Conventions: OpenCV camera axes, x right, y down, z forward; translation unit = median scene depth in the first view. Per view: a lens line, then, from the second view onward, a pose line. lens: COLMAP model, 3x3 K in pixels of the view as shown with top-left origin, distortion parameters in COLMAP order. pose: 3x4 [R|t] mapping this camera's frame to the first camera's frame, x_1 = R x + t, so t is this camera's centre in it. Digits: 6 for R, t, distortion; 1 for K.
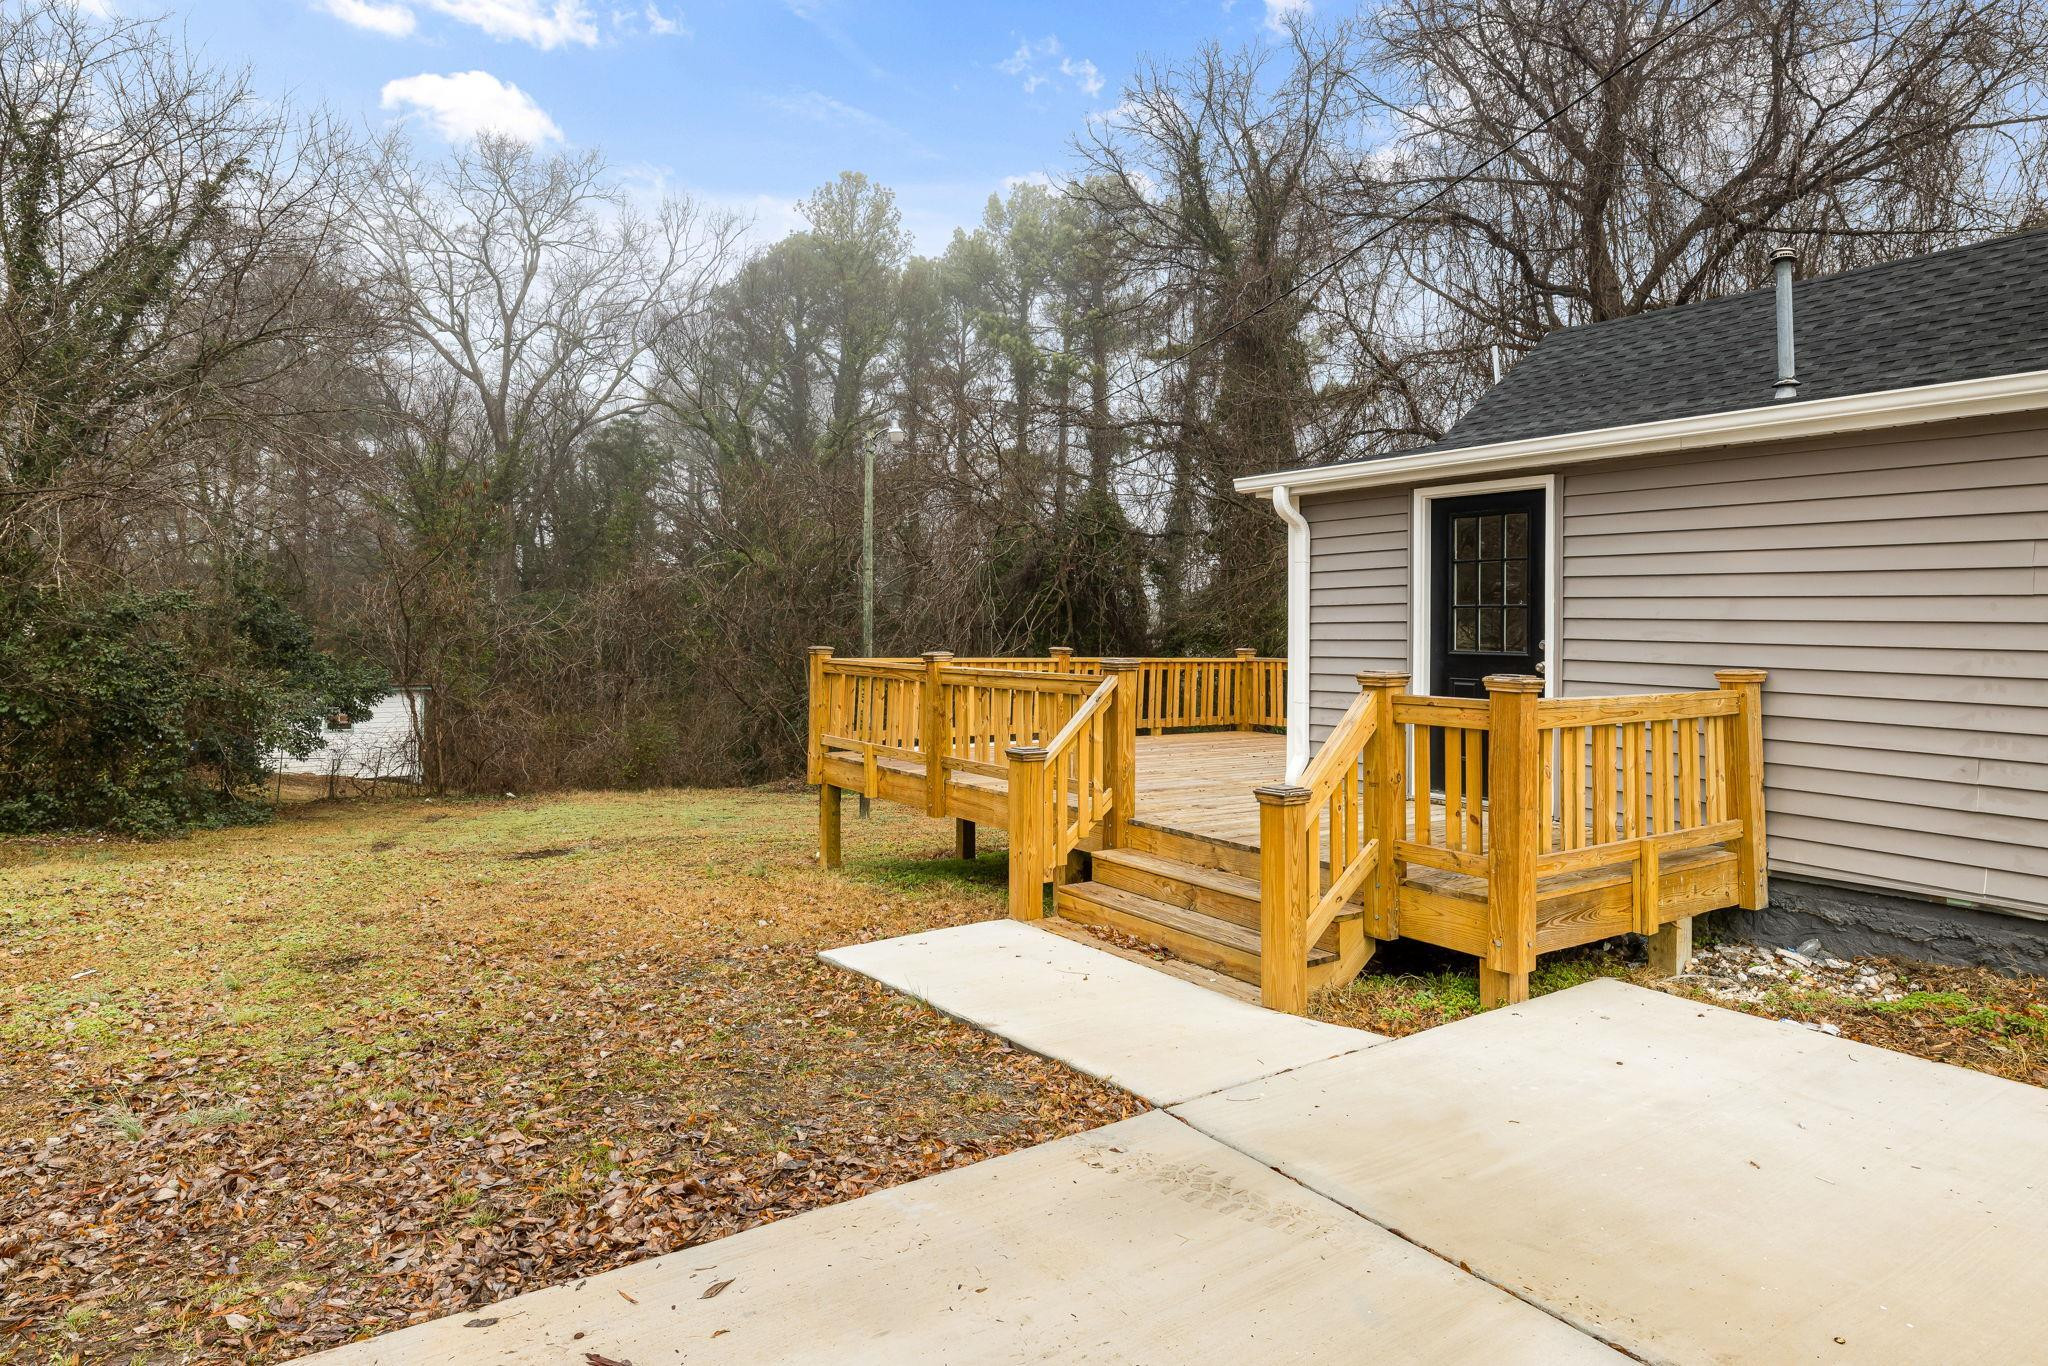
lens RADIAL K [[1141.5, 0, 1013.0], [0, 1141.5, 601.4], [0, 0, 1]] dist [0.002909, 0.001286]
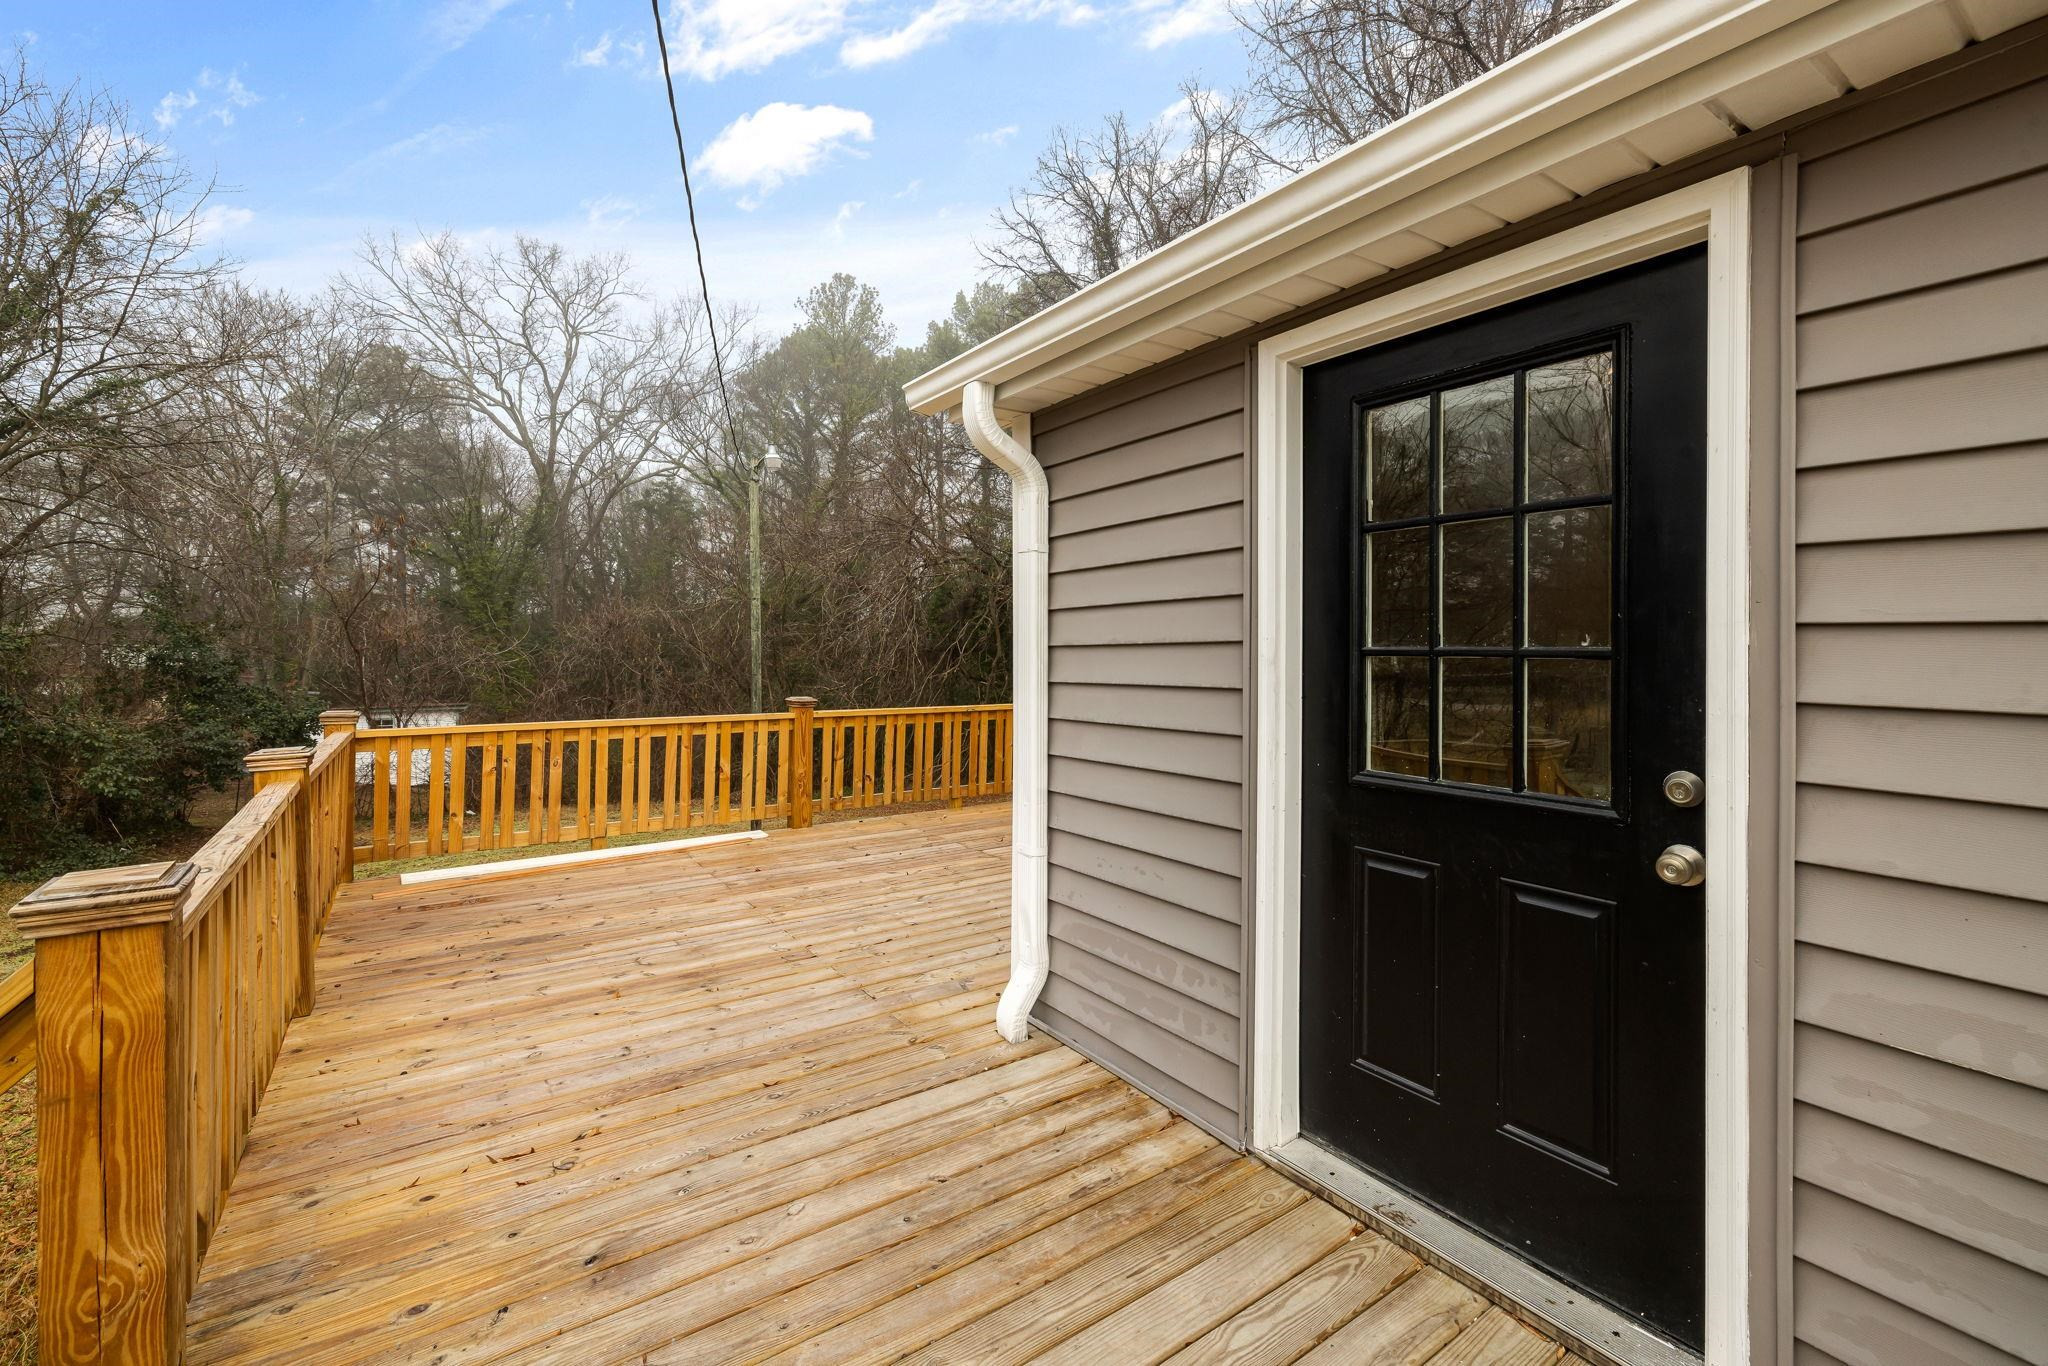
lens RADIAL K [[861.7, 0, 1014.5], [0, 861.7, 647.2], [0, 0, 1]] dist [0.001739, -0.000482]
pose [[0.999900, -0.010577, 0.009339, 0.047507], [0.010354, 0.999668, 0.023593, -0.000715], [-0.009586, -0.023494, 0.999678, 0.126830]]
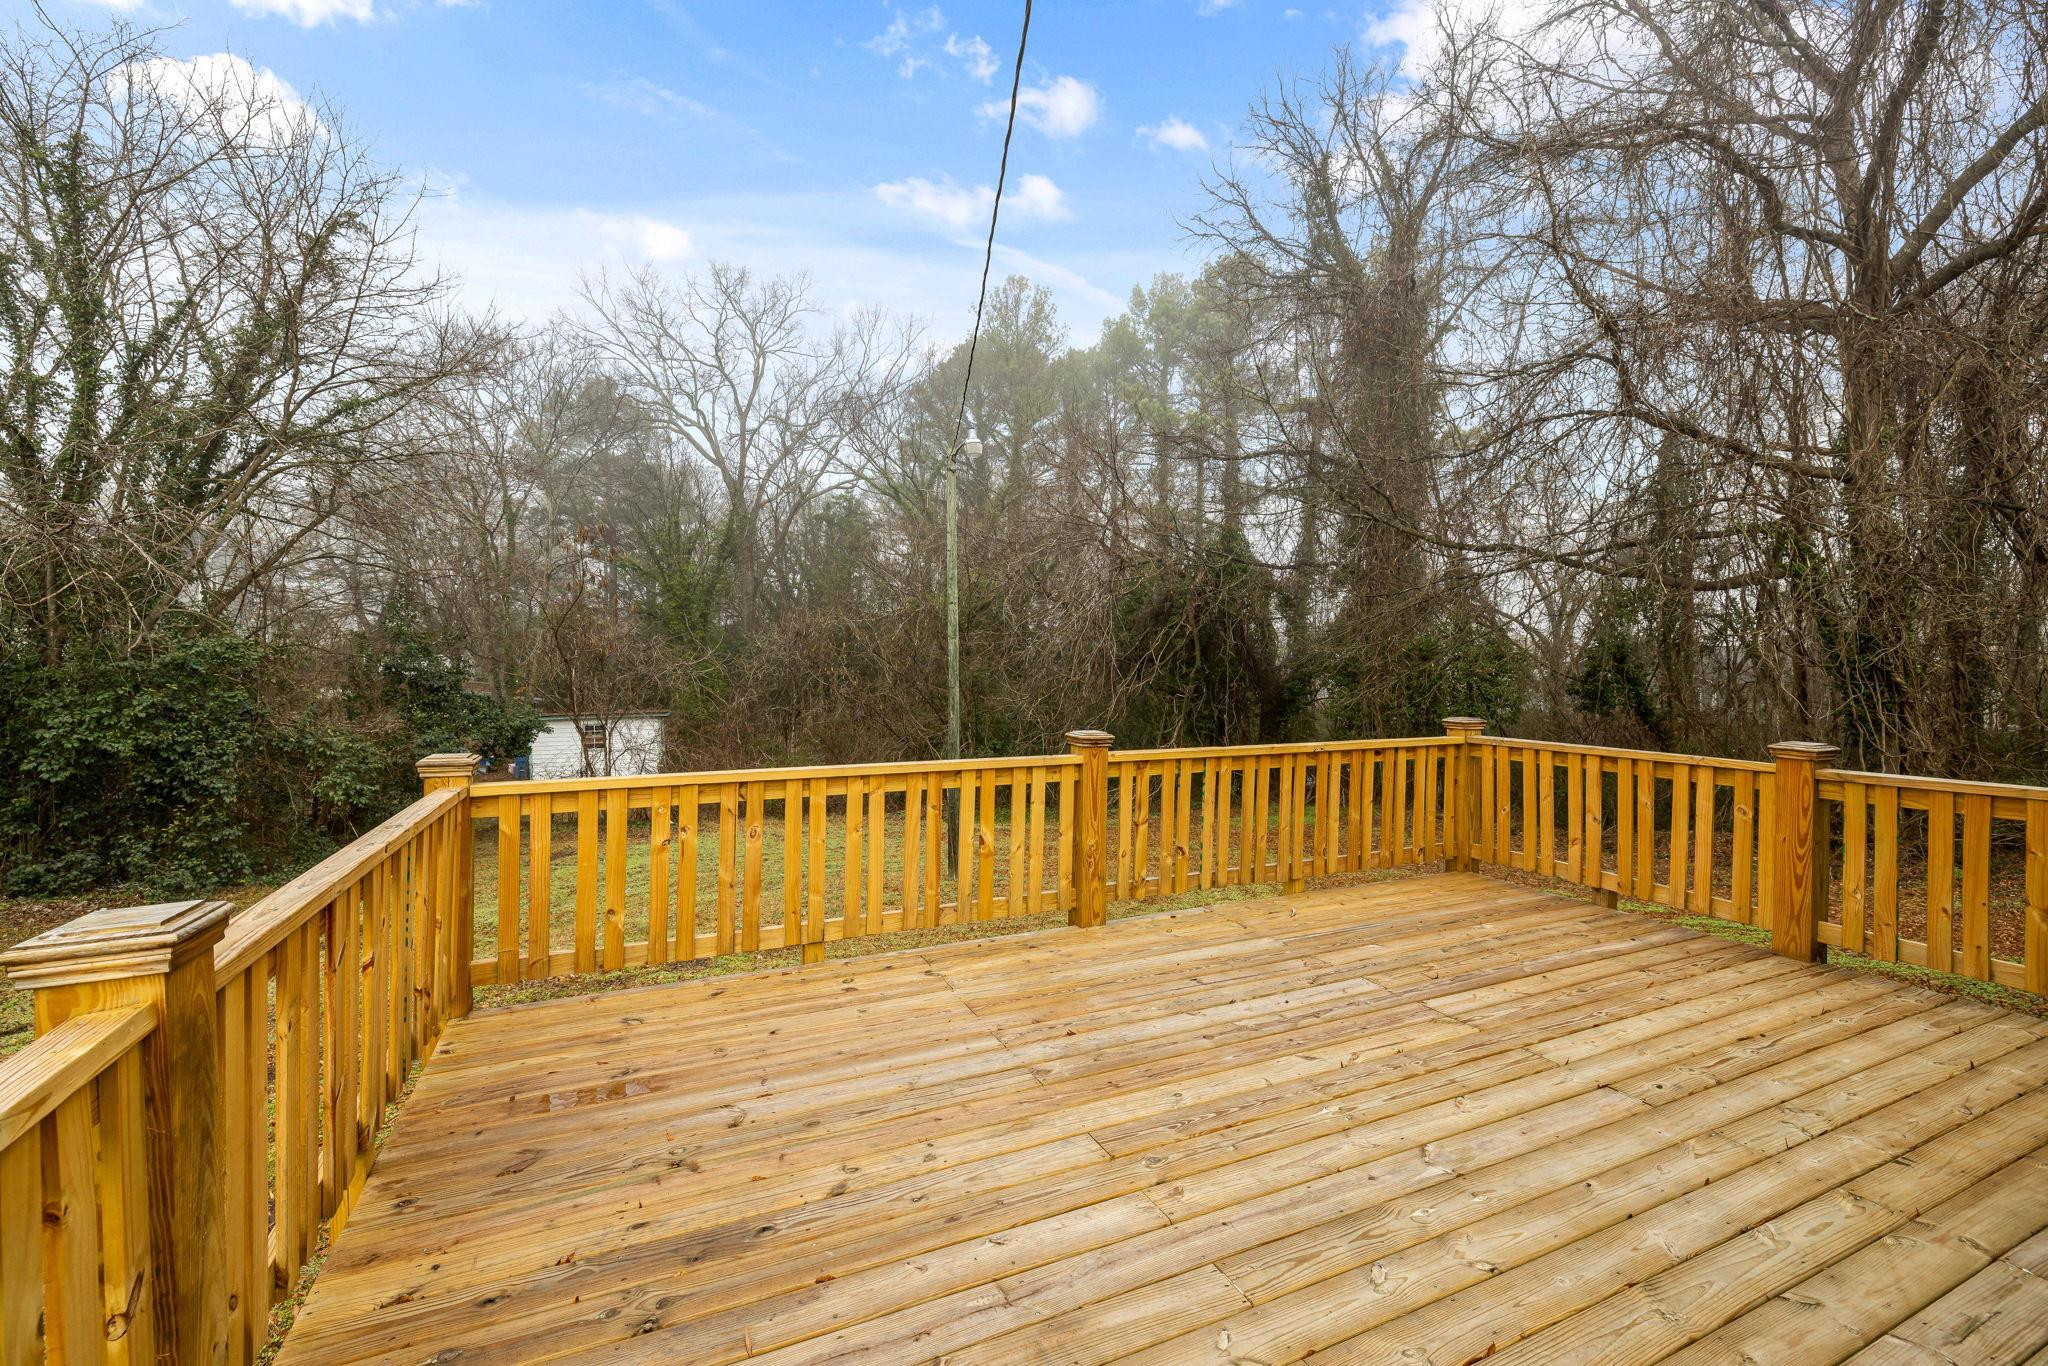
lens RADIAL K [[861.7, 0, 1020.6], [0, 861.7, 667.0], [0, 0, 1]] dist [0.001739, -0.000482]
pose [[0.985361, -0.008995, -0.170242, 0.020906], [0.014923, 0.999325, 0.033577, 0.000085], [0.169825, -0.035626, 0.984830, 0.176595]]
